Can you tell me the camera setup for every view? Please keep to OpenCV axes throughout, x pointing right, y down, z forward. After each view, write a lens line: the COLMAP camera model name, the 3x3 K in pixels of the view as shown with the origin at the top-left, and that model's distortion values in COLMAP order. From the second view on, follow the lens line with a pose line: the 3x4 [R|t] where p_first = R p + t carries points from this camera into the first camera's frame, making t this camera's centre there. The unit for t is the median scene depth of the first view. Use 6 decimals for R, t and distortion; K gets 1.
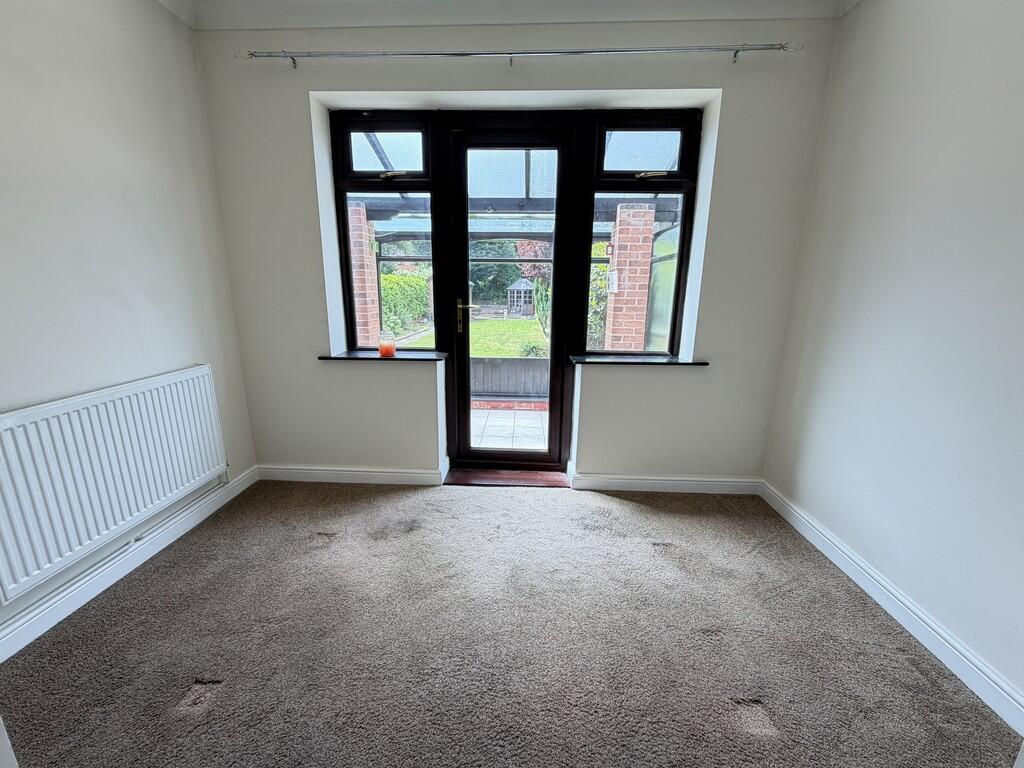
lens RADIAL K [[409.5, 0, 510.1], [0, 409.5, 386.2], [0, 0, 1]] dist [0.001046, 0.000296]
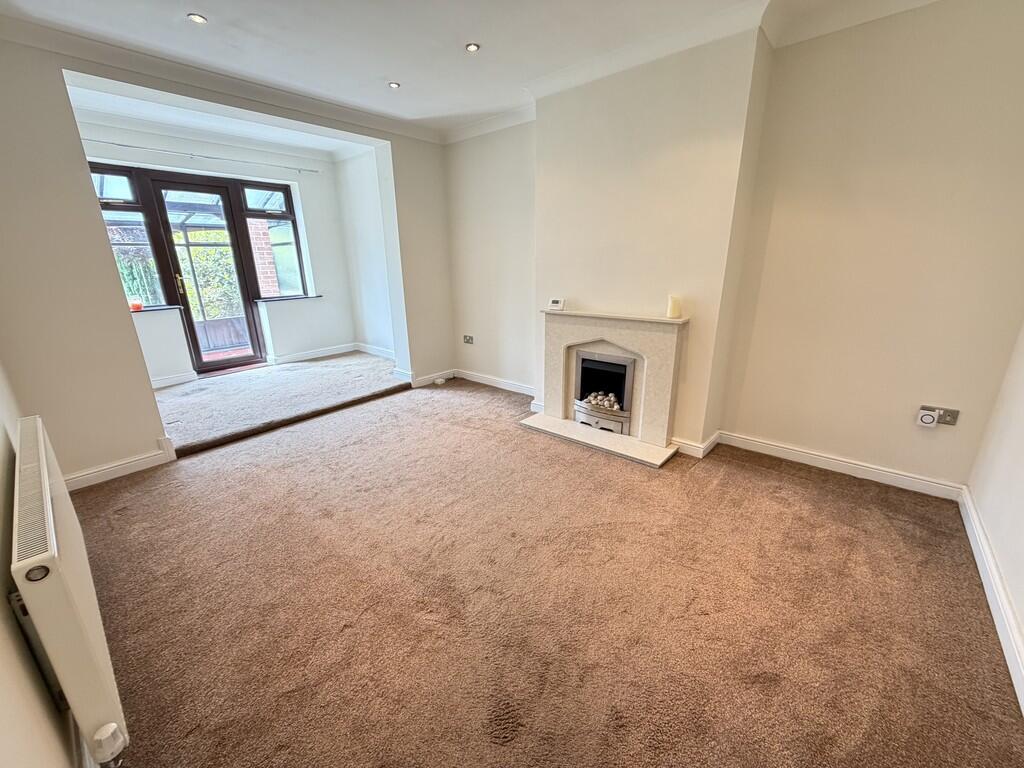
lens RADIAL K [[409.5, 0, 508.9], [0, 409.5, 384.7], [0, 0, 1]] dist [0.001046, 0.000296]
pose [[0.625751, -0.248003, 0.739547, -0.689803], [0.203796, 0.967158, 0.151894, 0.288599], [-0.752929, 0.055668, 0.655743, -1.280623]]
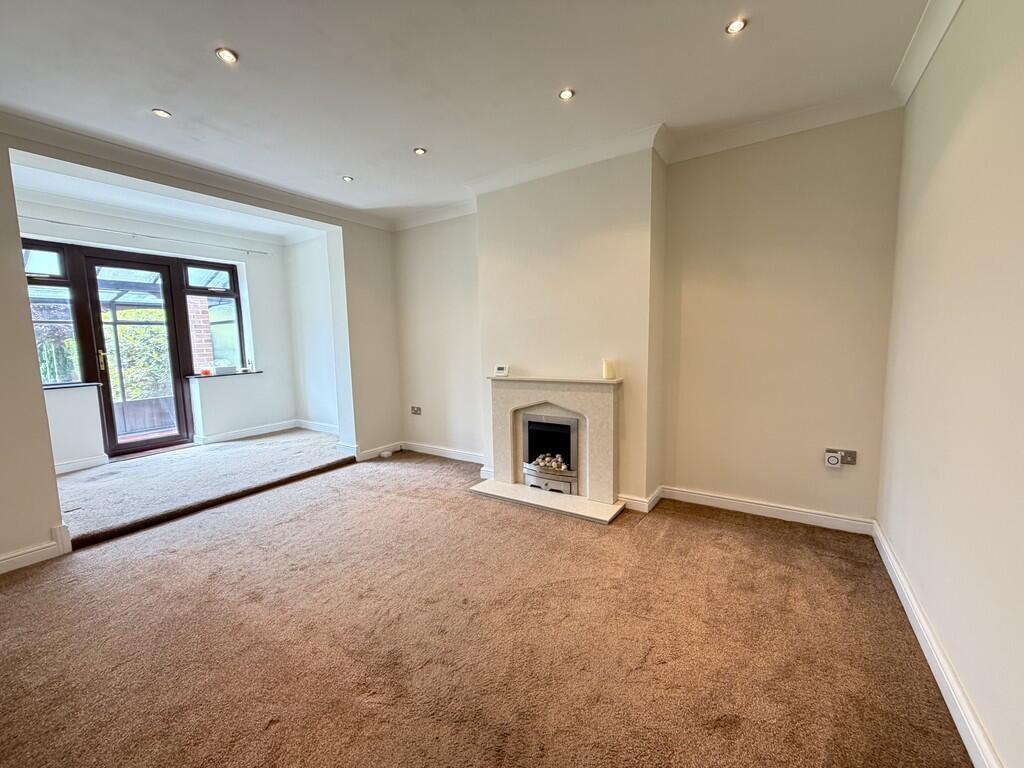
lens RADIAL K [[409.5, 0, 508.8], [0, 409.5, 384.2], [0, 0, 1]] dist [0.001046, 0.000296]
pose [[0.521503, -0.113066, 0.845725, -0.719766], [0.225745, 0.974145, -0.008968, 0.331541], [-0.822845, 0.195595, 0.533544, -1.296359]]
